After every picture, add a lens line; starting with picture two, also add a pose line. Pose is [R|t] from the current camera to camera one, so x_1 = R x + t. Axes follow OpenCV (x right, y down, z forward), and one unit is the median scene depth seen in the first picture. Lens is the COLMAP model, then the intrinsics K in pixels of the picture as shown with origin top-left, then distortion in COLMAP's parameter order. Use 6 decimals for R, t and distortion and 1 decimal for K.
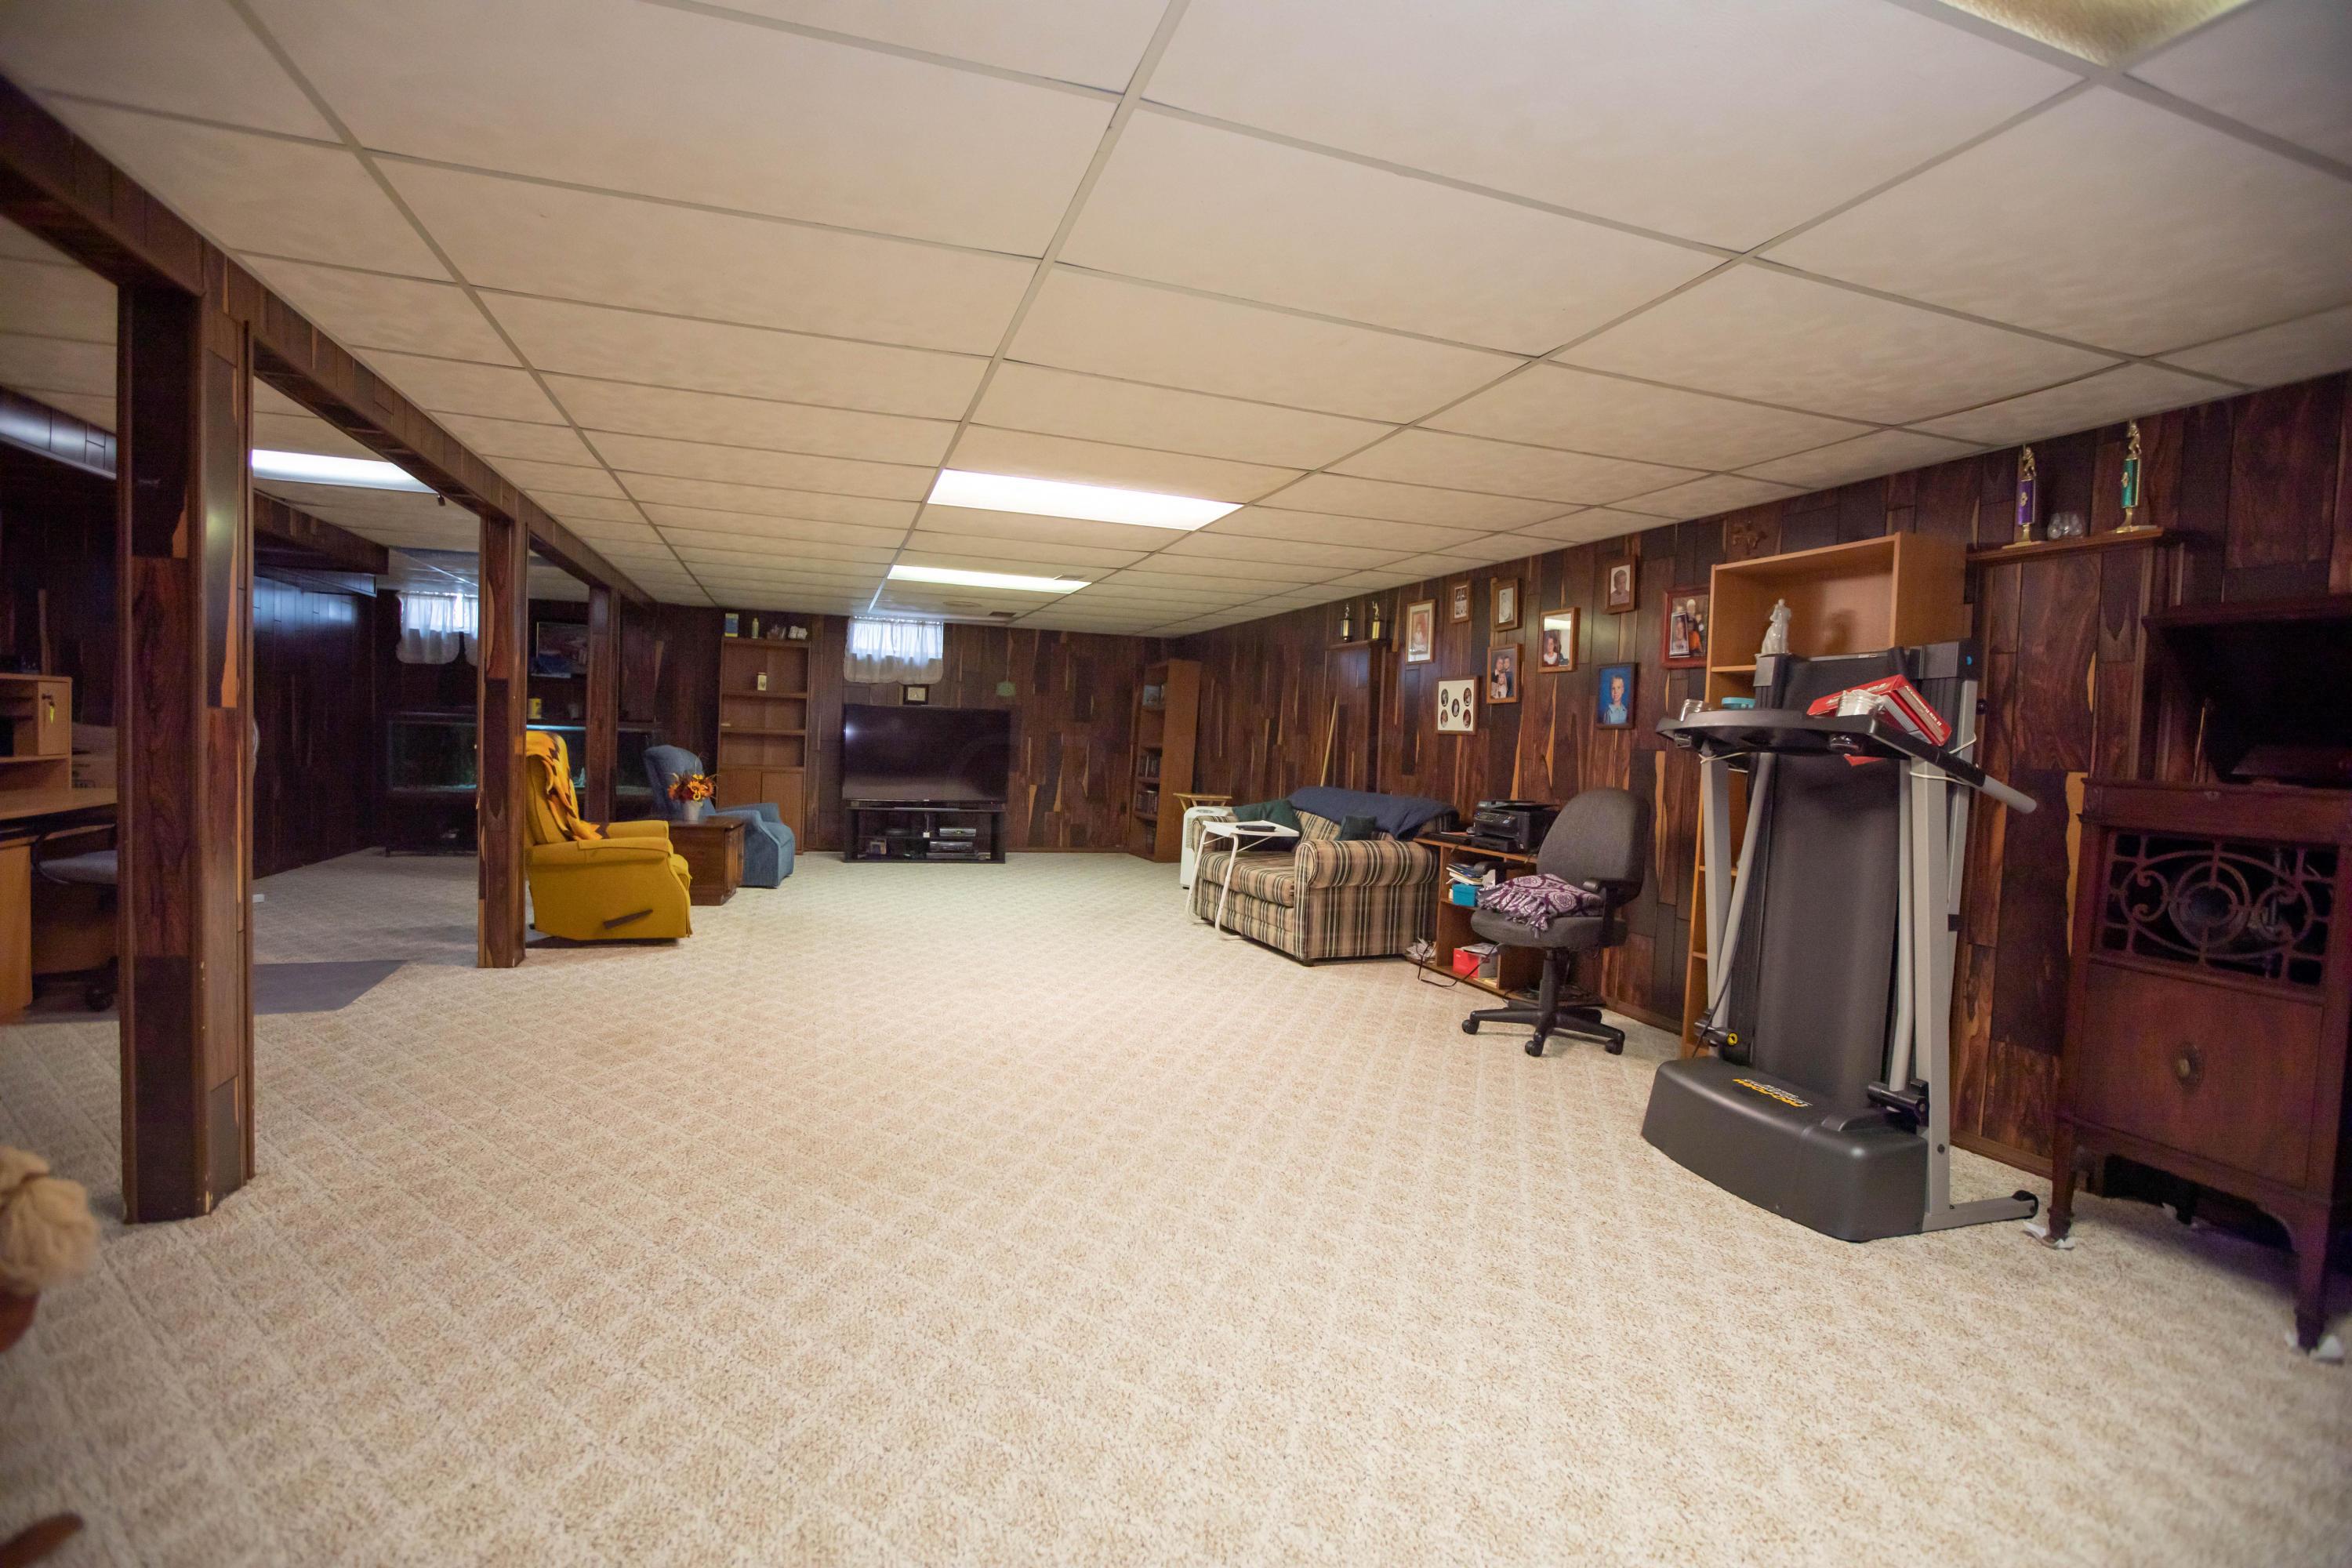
lens RADIAL K [[1072.3, 0, 1168.3], [0, 1072.3, 784.5], [0, 0, 1]] dist [-0.062334, 0.032969]
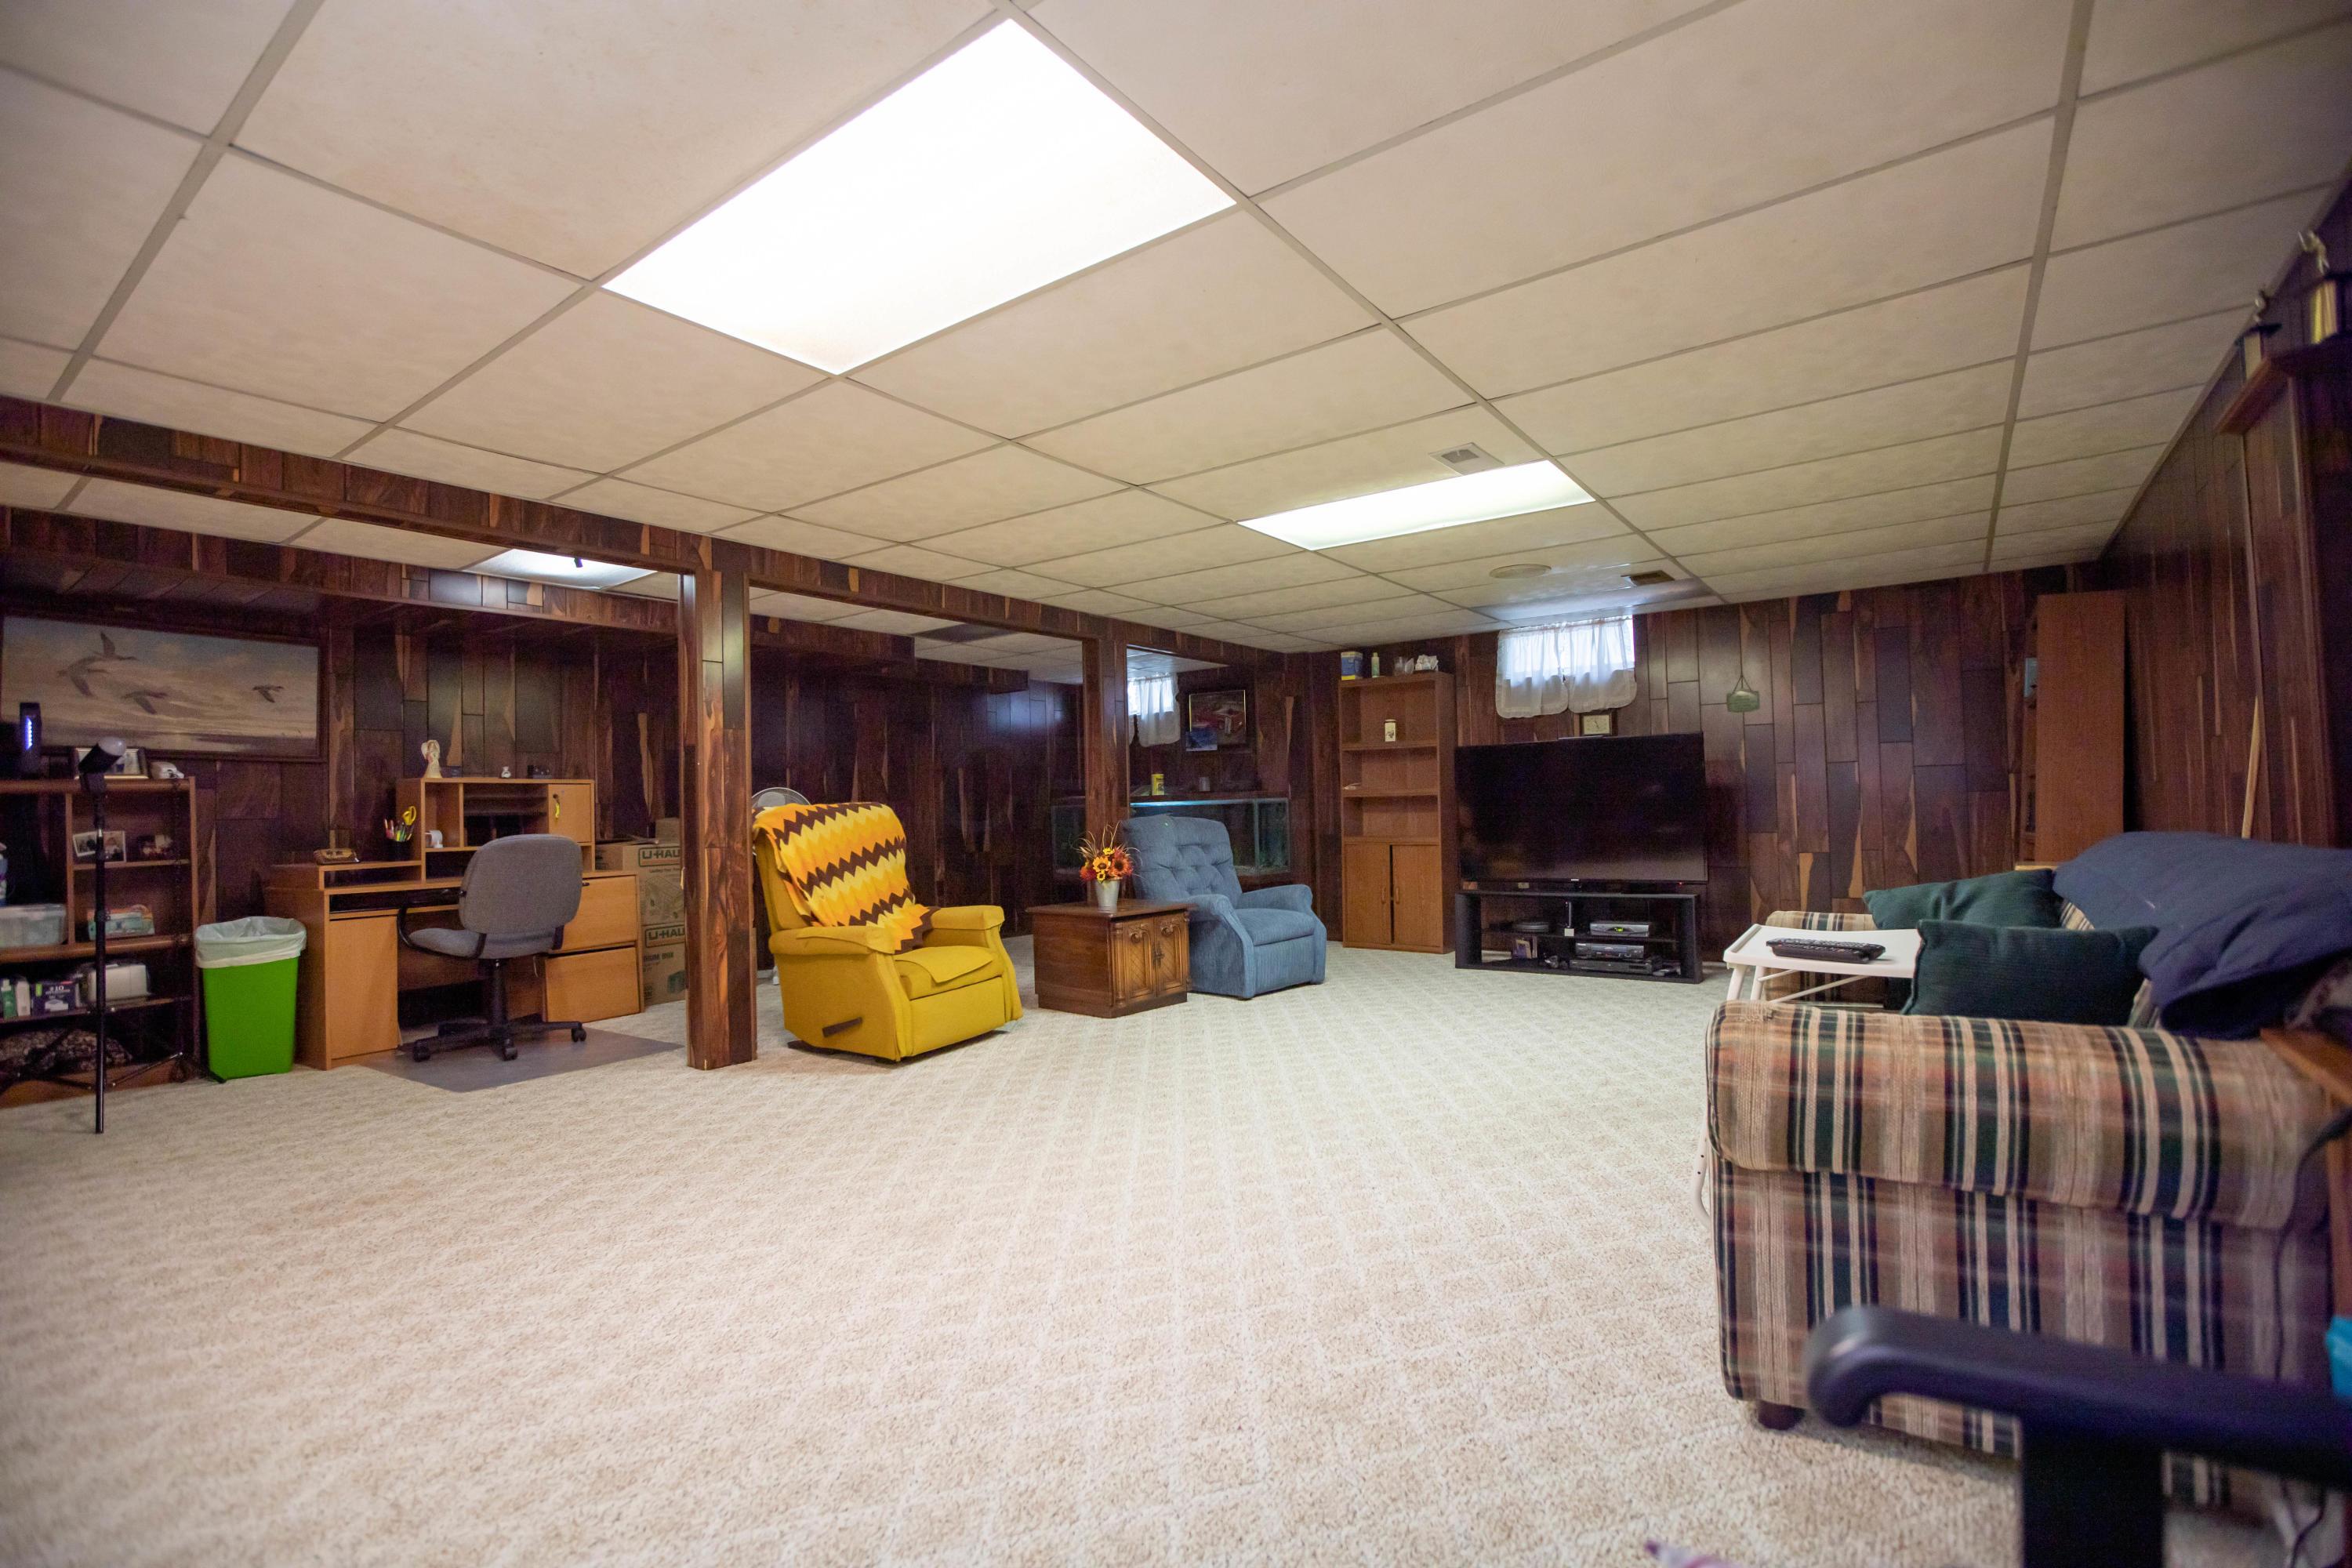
lens RADIAL K [[1072.3, 0, 1168.3], [0, 1072.3, 784.5], [0, 0, 1]] dist [-0.062334, 0.032969]
pose [[0.568567, -0.076120, -0.819107, 0.180821], [0.013516, 0.996440, -0.083218, 0.007495], [0.822526, 0.036244, 0.567572, 0.427589]]
